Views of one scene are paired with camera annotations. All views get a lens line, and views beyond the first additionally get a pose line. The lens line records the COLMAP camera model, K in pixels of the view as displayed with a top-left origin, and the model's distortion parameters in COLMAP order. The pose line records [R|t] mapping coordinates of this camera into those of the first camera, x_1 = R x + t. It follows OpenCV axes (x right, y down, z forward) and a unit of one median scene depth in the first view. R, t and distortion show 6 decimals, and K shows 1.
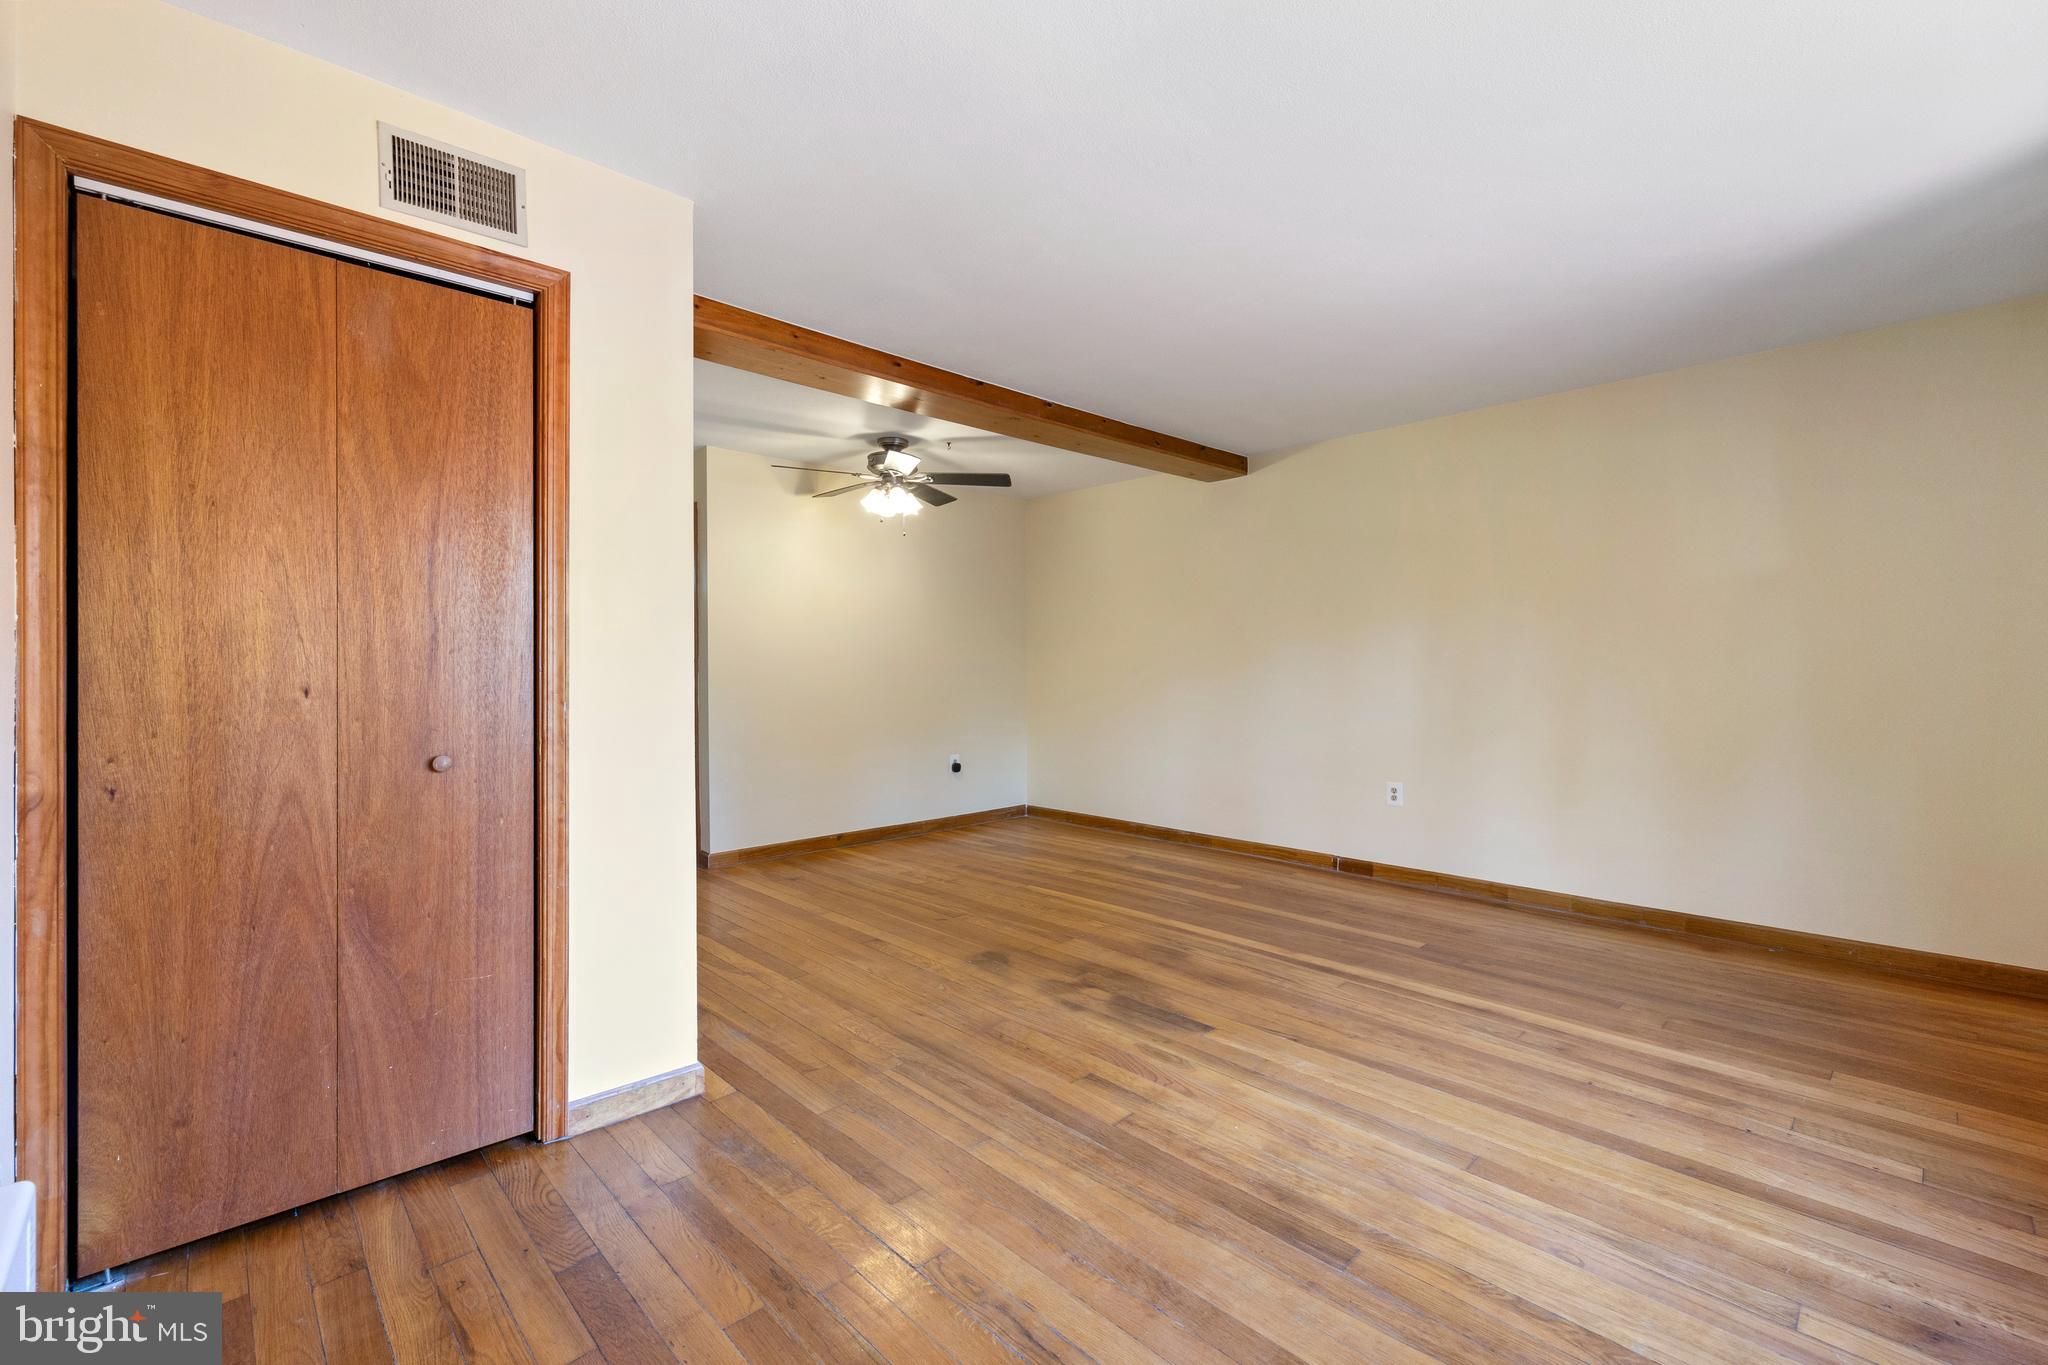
lens RADIAL K [[871.6, 0, 1020.1], [0, 871.6, 674.3], [0, 0, 1]] dist [0.001084, 0.000007]
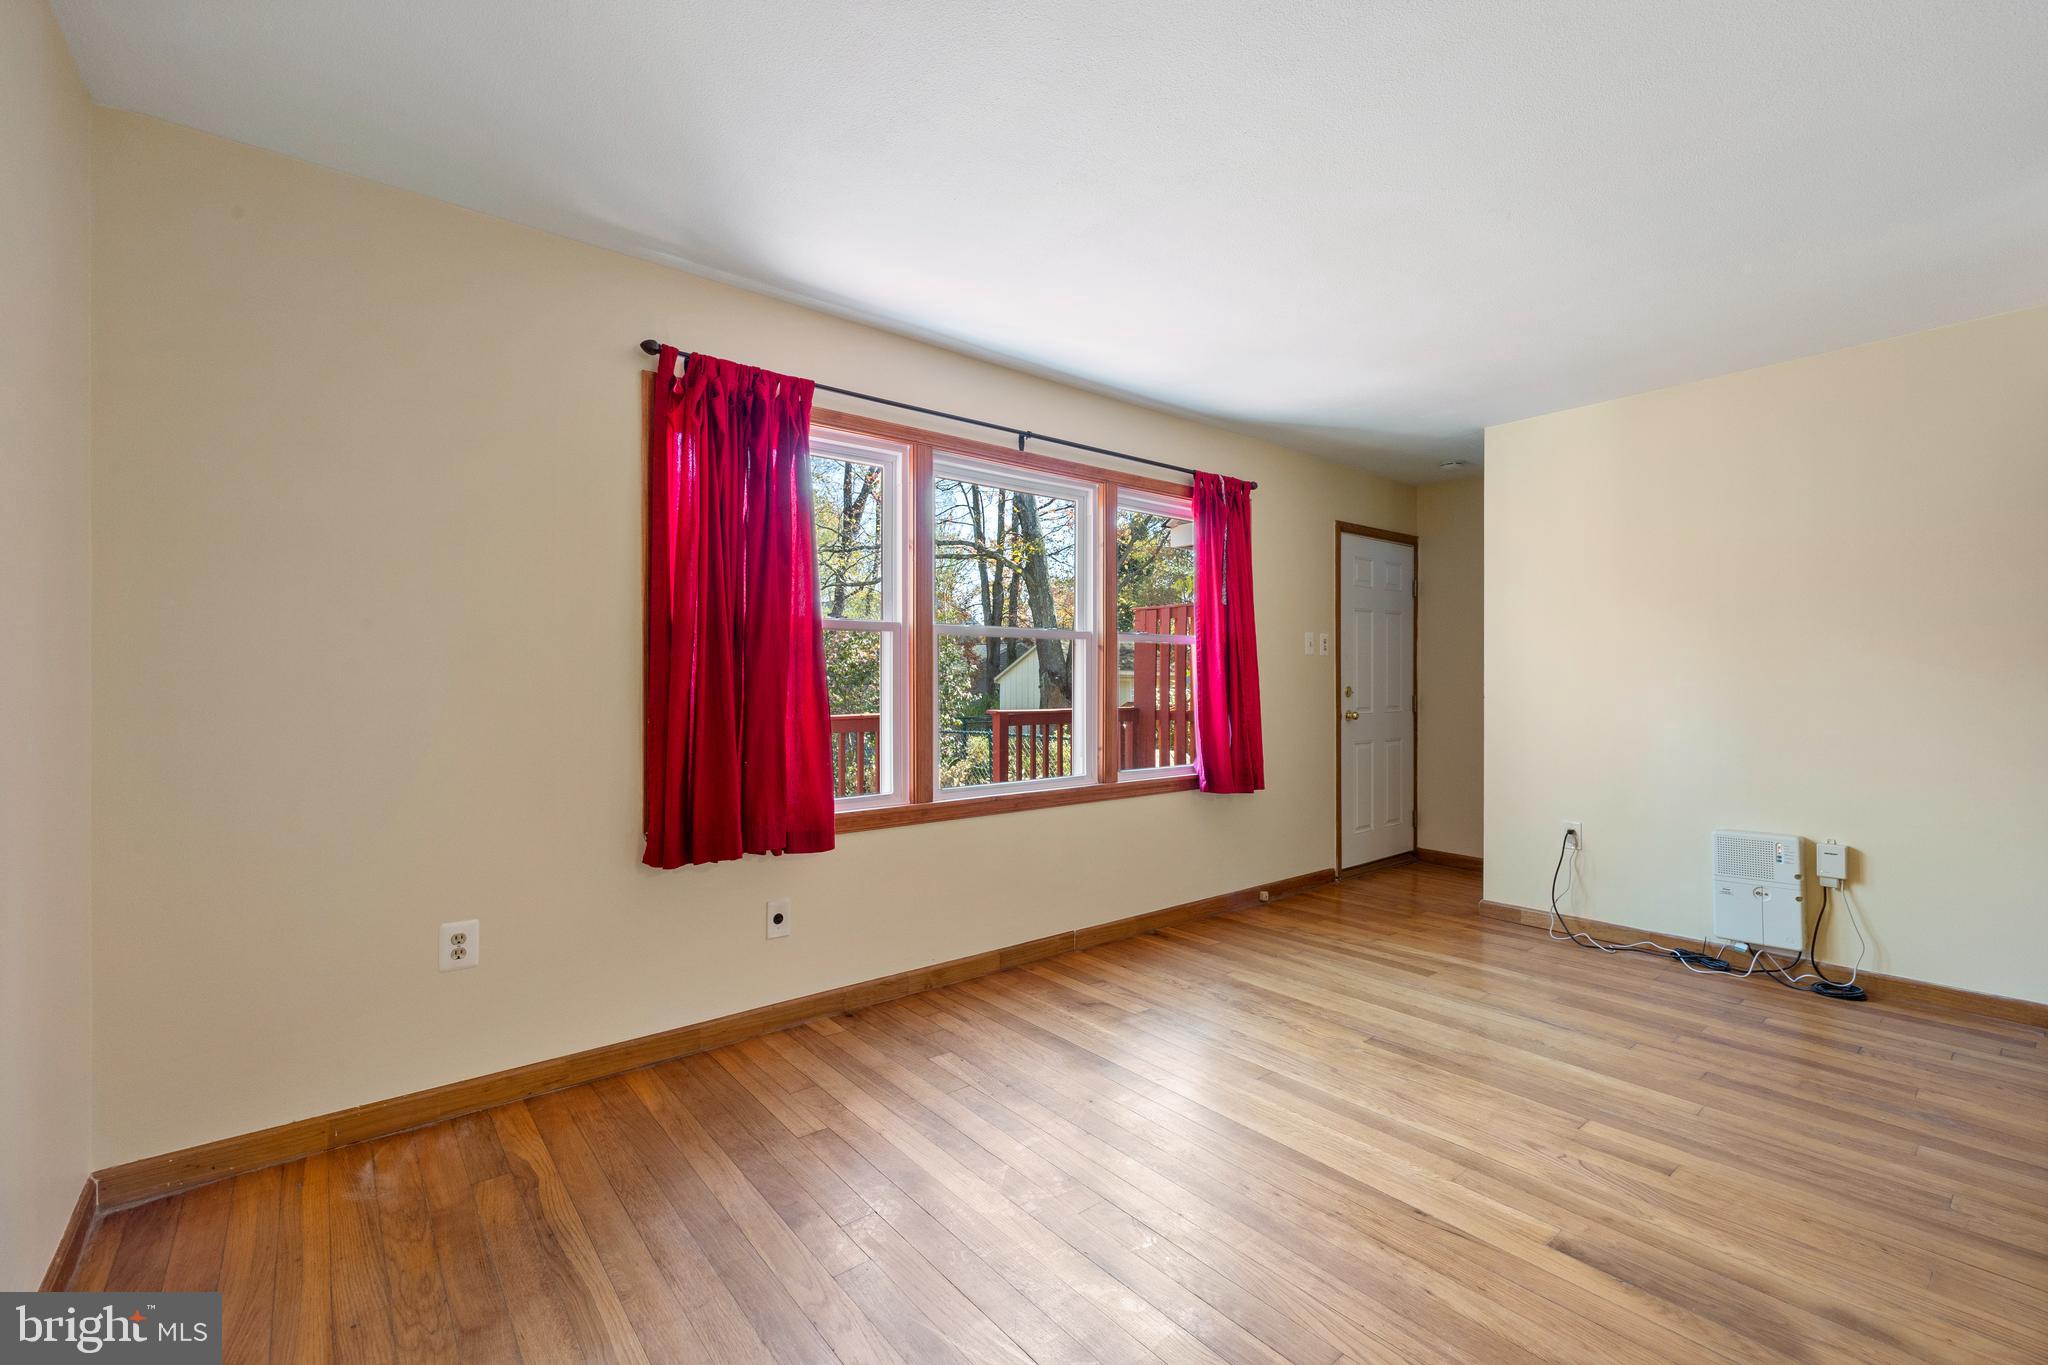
lens RADIAL K [[871.6, 0, 1020.1], [0, 871.6, 674.3], [0, 0, 1]] dist [0.001084, 0.000007]
pose [[-0.996708, 0.002207, 0.081044, 0.569046], [0.002366, 0.999995, 0.001861, -0.020893], [-0.081040, 0.002047, -0.996709, 1.698987]]
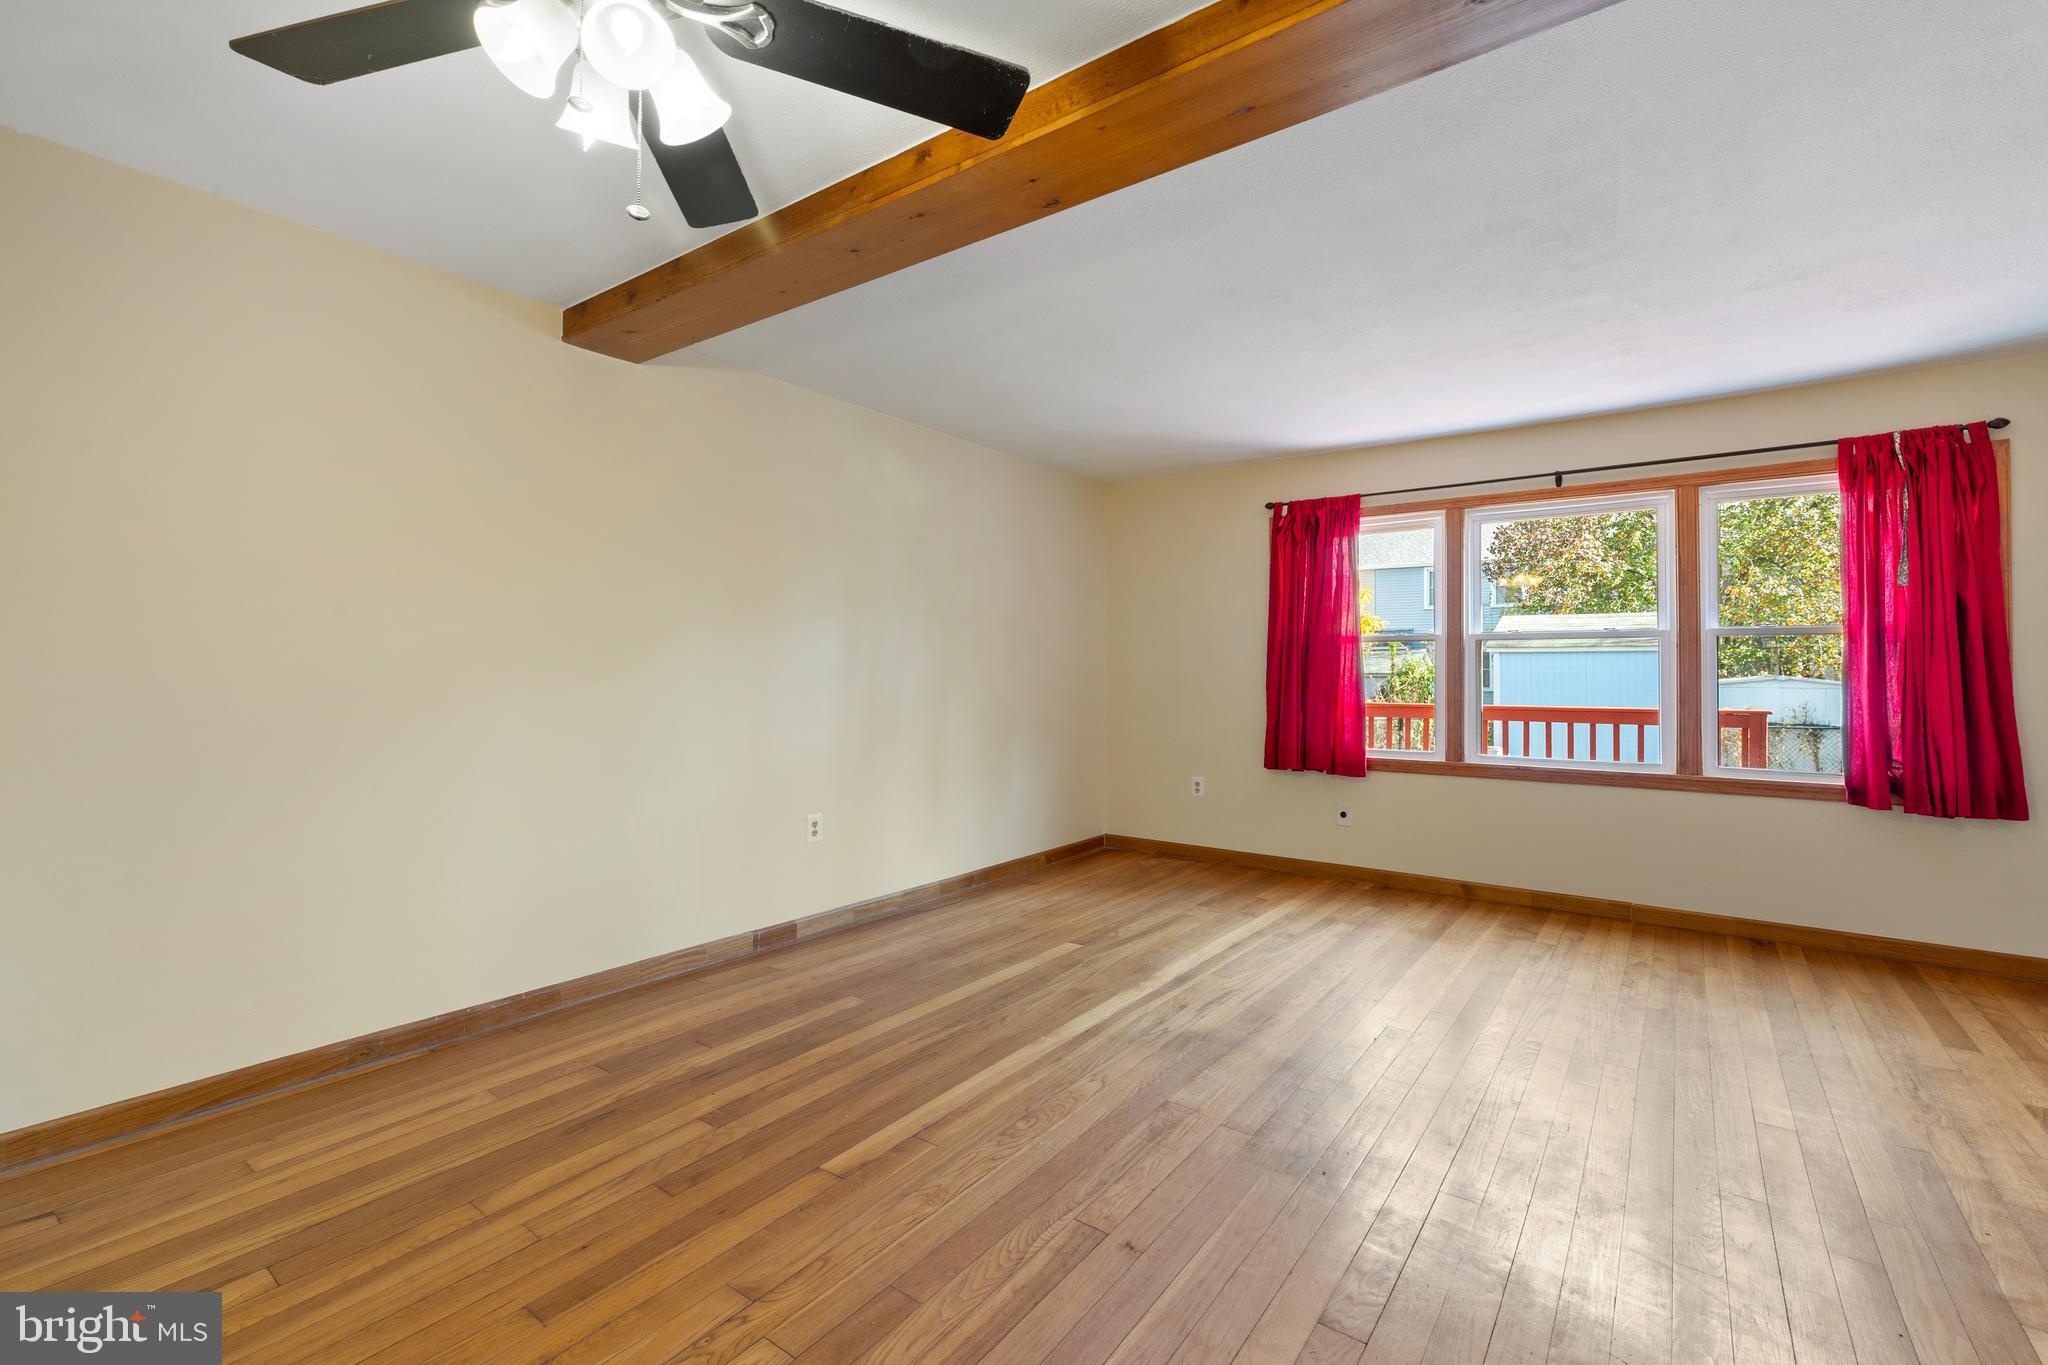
lens RADIAL K [[895.3, 0, 1025.4], [0, 895.3, 667.2], [0, 0, 1]] dist [0.006722, -0.000038]
pose [[-0.171747, 0.004949, 0.985129, -0.771854], [0.001993, 0.999987, -0.004676, -0.020542], [-0.985139, 0.001160, -0.171755, 1.633509]]
